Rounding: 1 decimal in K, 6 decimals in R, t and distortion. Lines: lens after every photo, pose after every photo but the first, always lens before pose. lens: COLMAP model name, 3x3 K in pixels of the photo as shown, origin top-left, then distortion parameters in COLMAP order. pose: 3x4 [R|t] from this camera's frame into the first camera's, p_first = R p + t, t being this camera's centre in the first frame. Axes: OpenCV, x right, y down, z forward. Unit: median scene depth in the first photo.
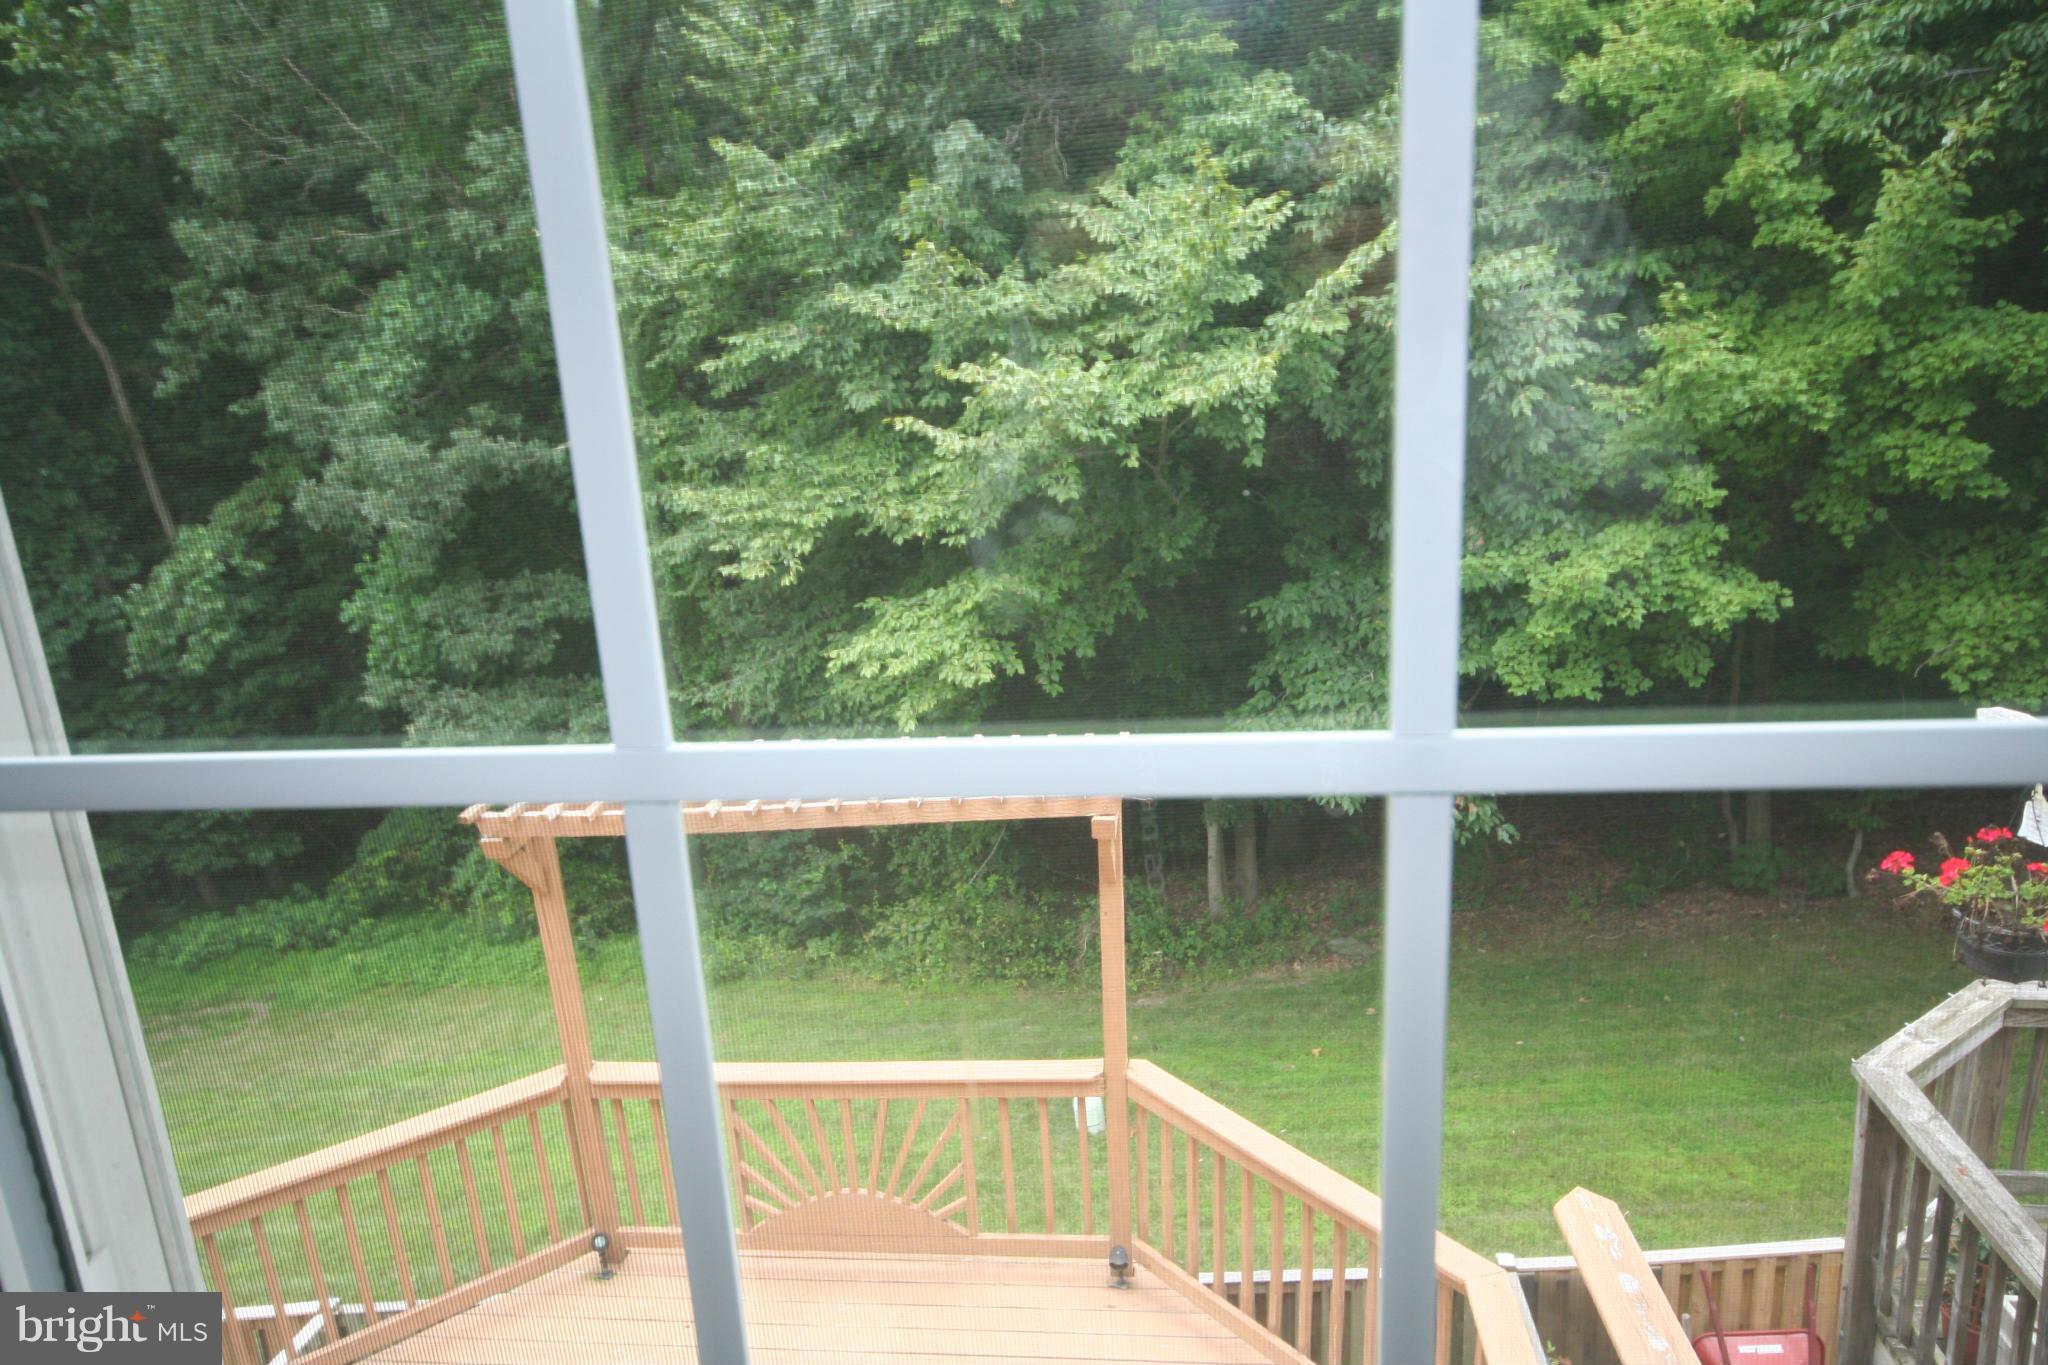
lens RADIAL K [[1329.4, 0, 1021.1], [0, 1329.4, 725.3], [0, 0, 1]] dist [0.005723, 0.003271]
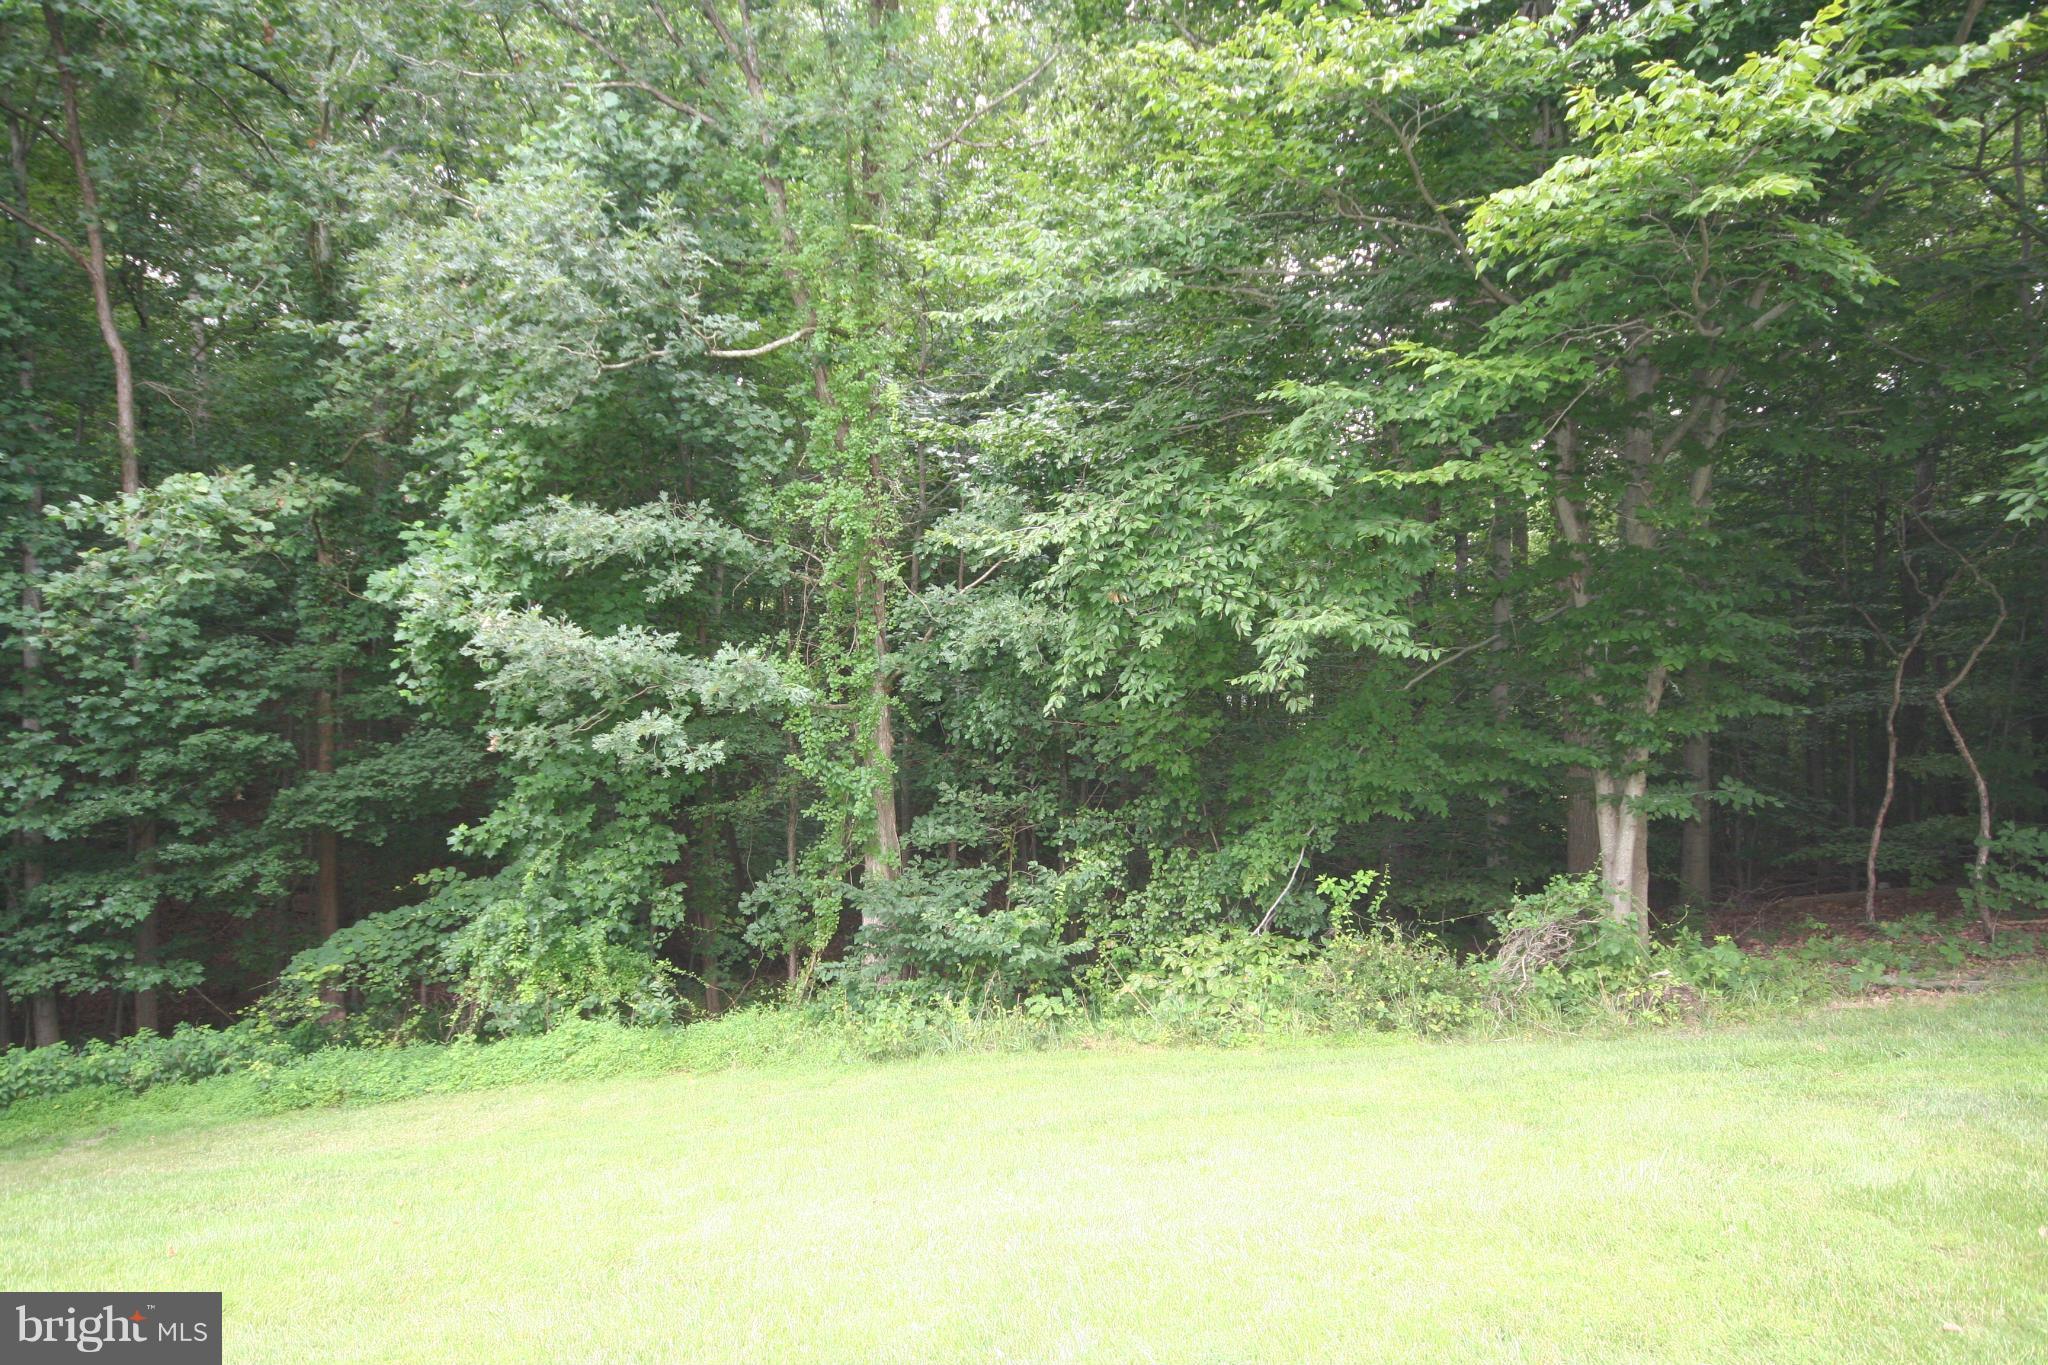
lens RADIAL K [[1033.3, 0, 1020.5], [0, 1033.3, 727.0], [0, 0, 1]] dist [0.004136, 0.001345]
pose [[0.985653, 0.086701, 0.144813, -0.186722], [-0.036143, 0.946498, -0.320680, 0.148303], [-0.164868, 0.310845, 0.936052, 0.340943]]
